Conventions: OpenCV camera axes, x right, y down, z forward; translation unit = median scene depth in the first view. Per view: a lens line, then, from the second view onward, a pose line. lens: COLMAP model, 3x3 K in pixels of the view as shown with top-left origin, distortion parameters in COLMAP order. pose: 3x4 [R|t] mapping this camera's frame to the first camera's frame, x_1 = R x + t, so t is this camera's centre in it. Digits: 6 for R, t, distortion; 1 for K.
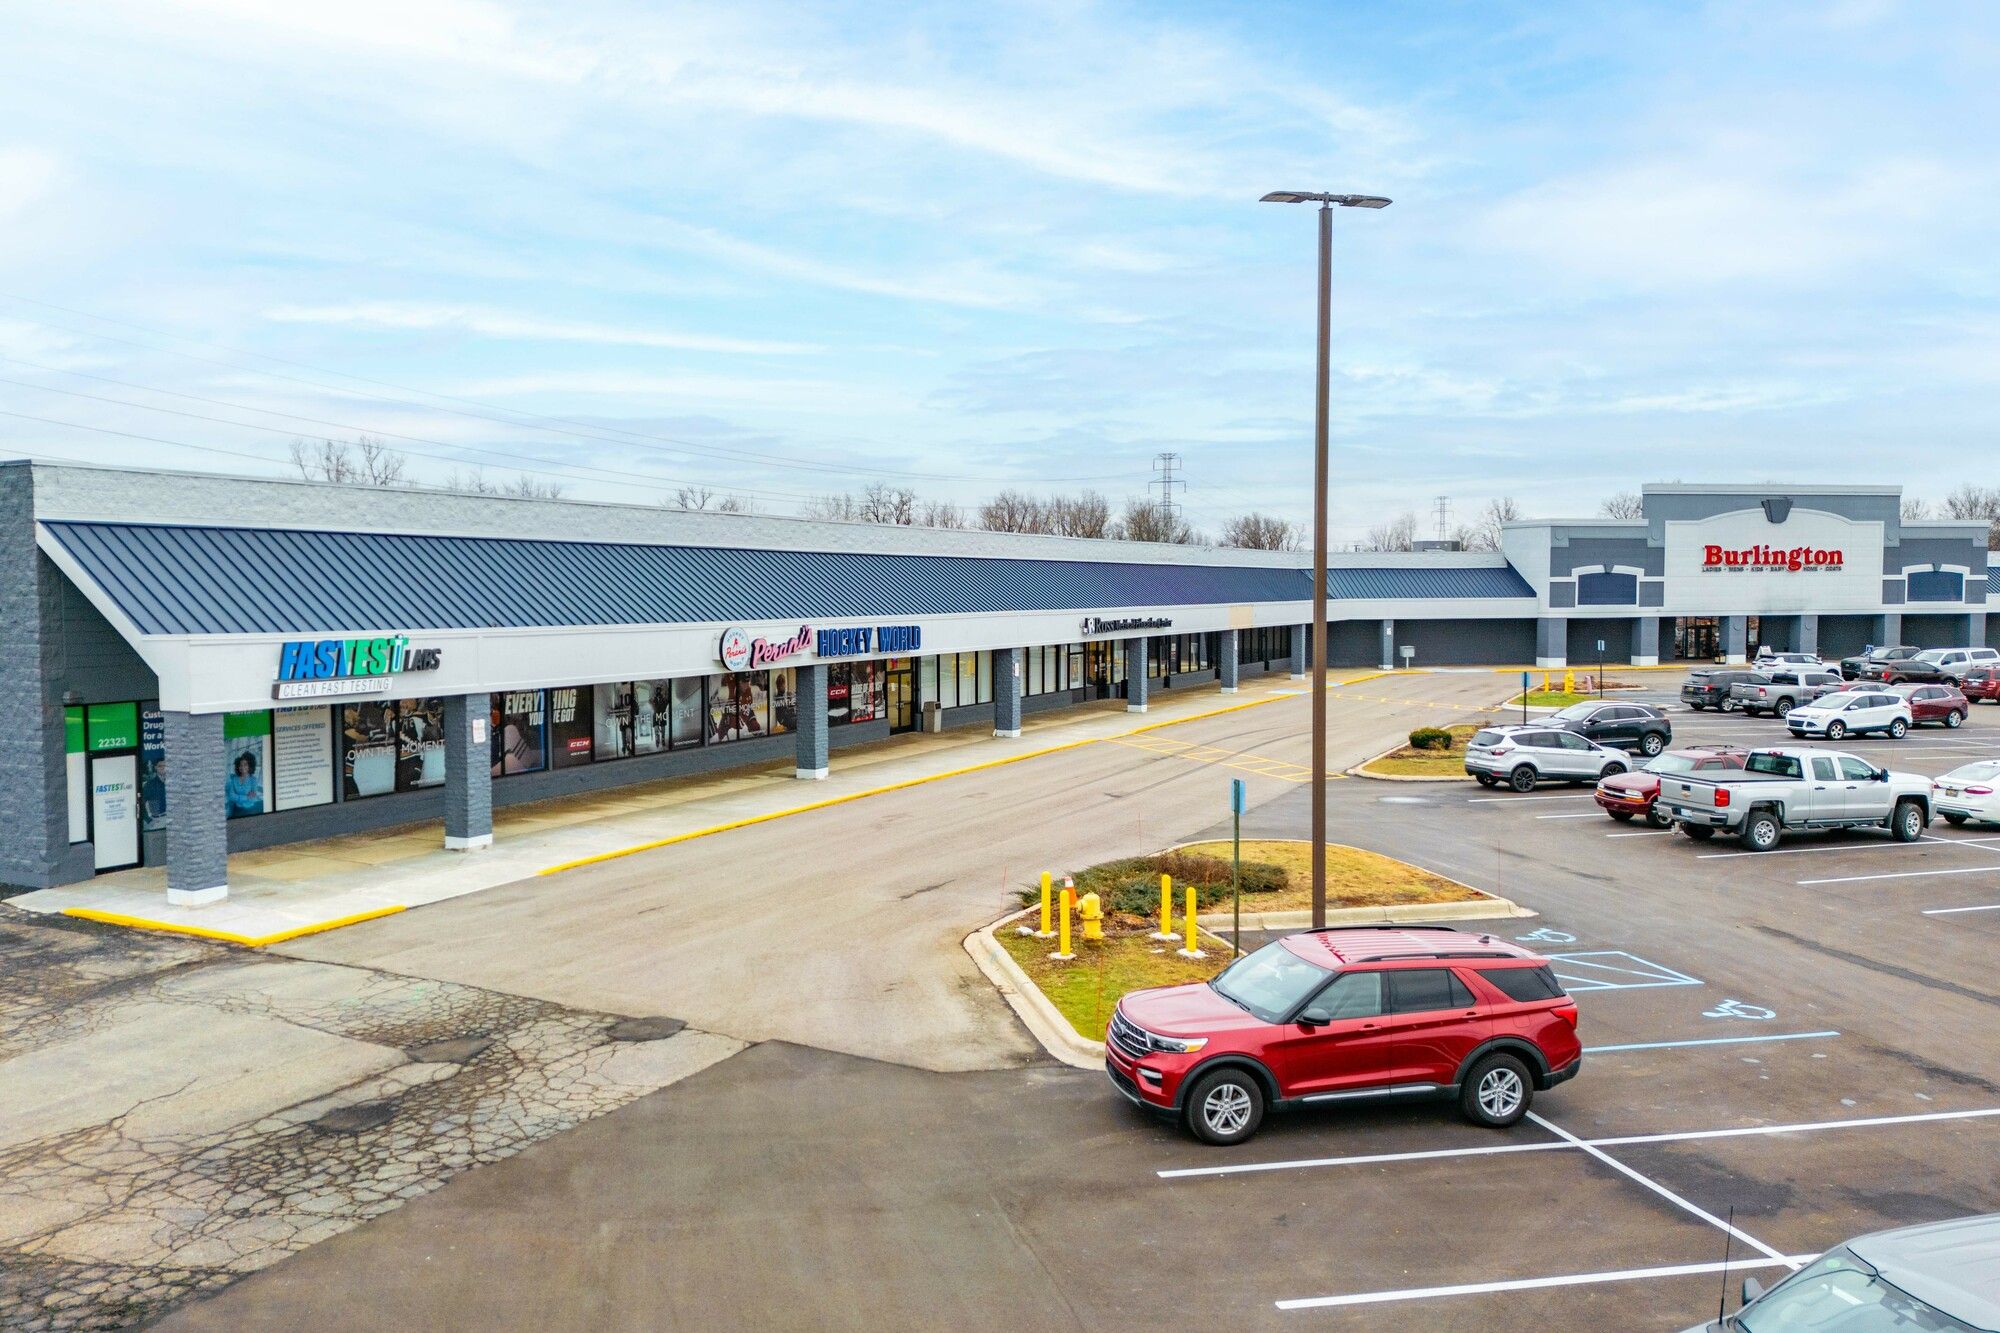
lens RADIAL K [[1512.1, 0, 969.2], [0, 1512.1, 675.9], [0, 0, 1]] dist [0.119879, -0.115447]
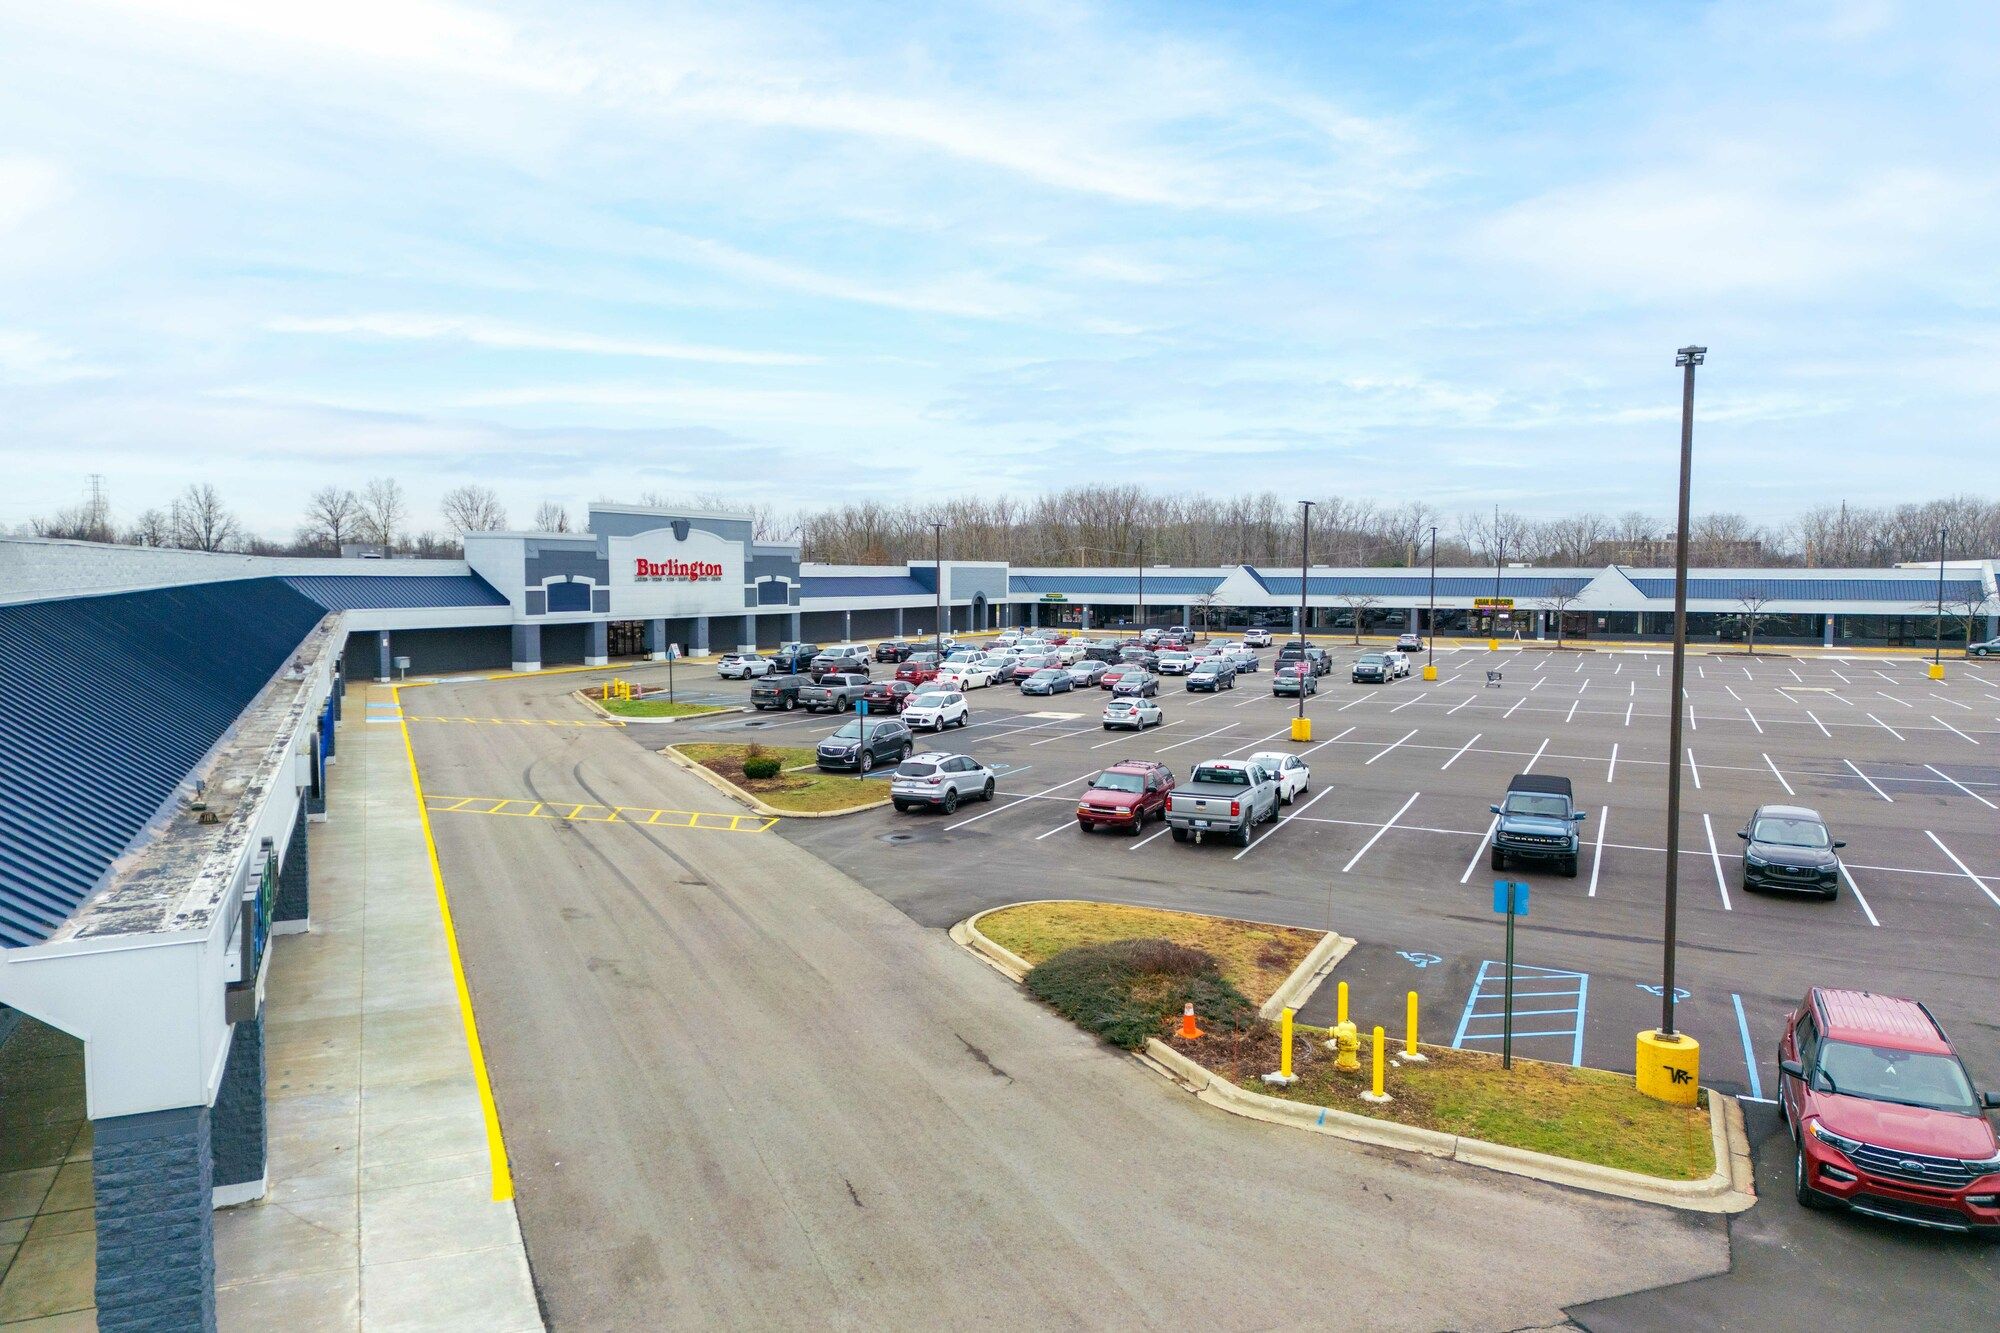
lens RADIAL K [[1381.4, 0, 1000.0], [0, 1381.4, 666.5], [0, 0, 1]] dist [0.042956, -0.008673]
pose [[0.619515, -0.047793, 0.783528, -0.338297], [0.037816, 0.998803, 0.031024, -0.052280], [-0.784073, 0.010410, 0.620581, 0.297683]]
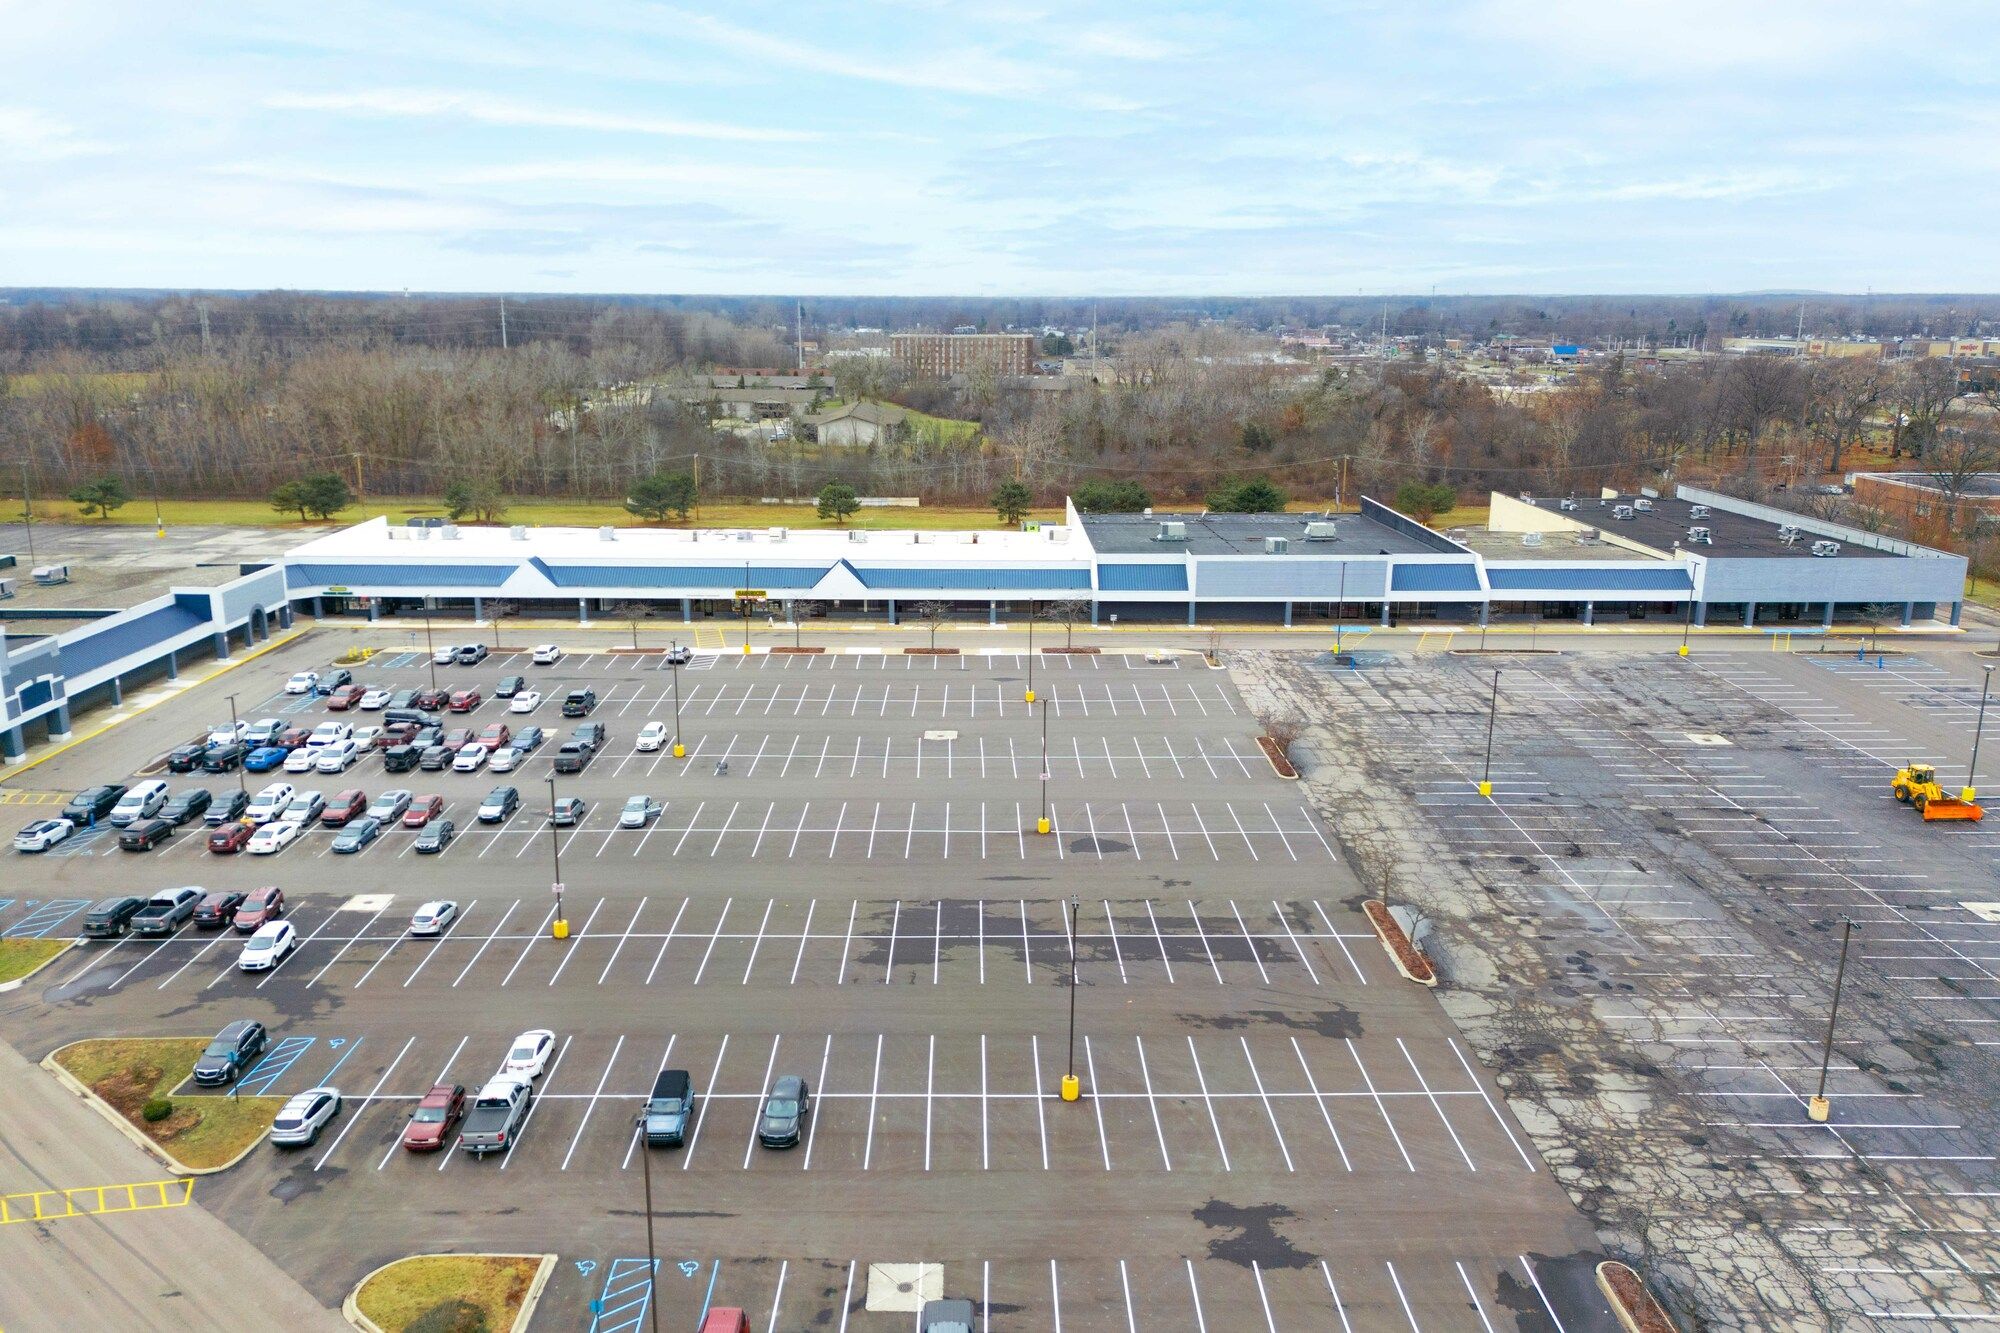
lens RADIAL K [[1512.1, 0, 969.2], [0, 1512.1, 675.9], [0, 0, 1]] dist [0.119879, -0.115447]
pose [[0.232733, -0.238446, 0.942857, -0.850080], [0.052156, 0.971143, 0.232726, -0.691312], [-0.971141, -0.004987, 0.238454, -0.117061]]
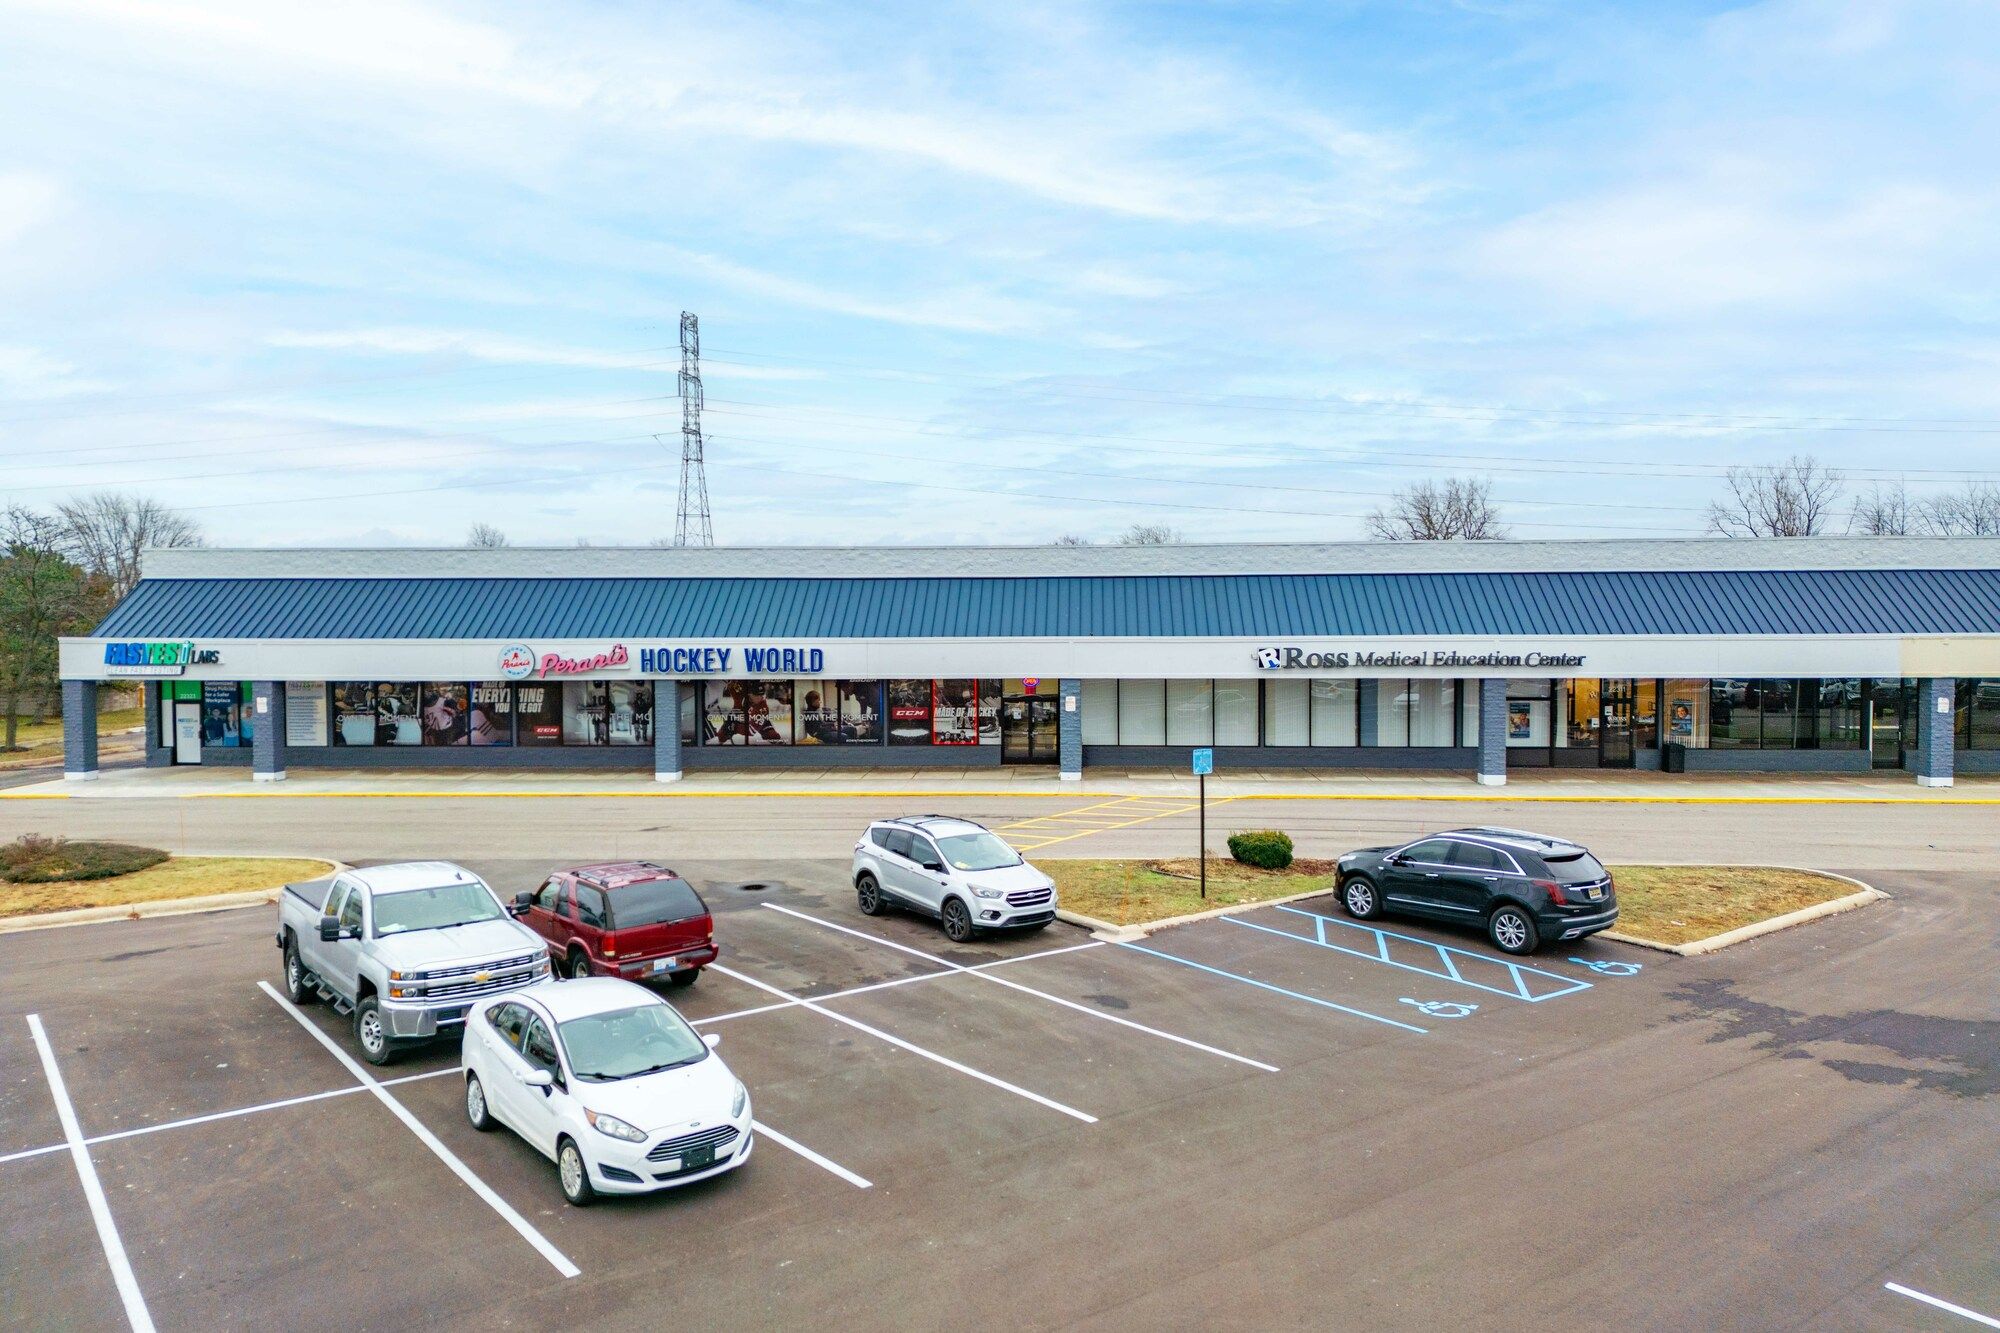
lens RADIAL K [[1381.4, 0, 1000.0], [0, 1381.4, 666.5], [0, 0, 1]] dist [0.042956, -0.008673]
pose [[0.427883, 0.036720, -0.903088, 0.784863], [-0.050376, 0.998590, 0.016735, -0.039711], [0.902429, 0.038334, 0.429130, 0.655375]]
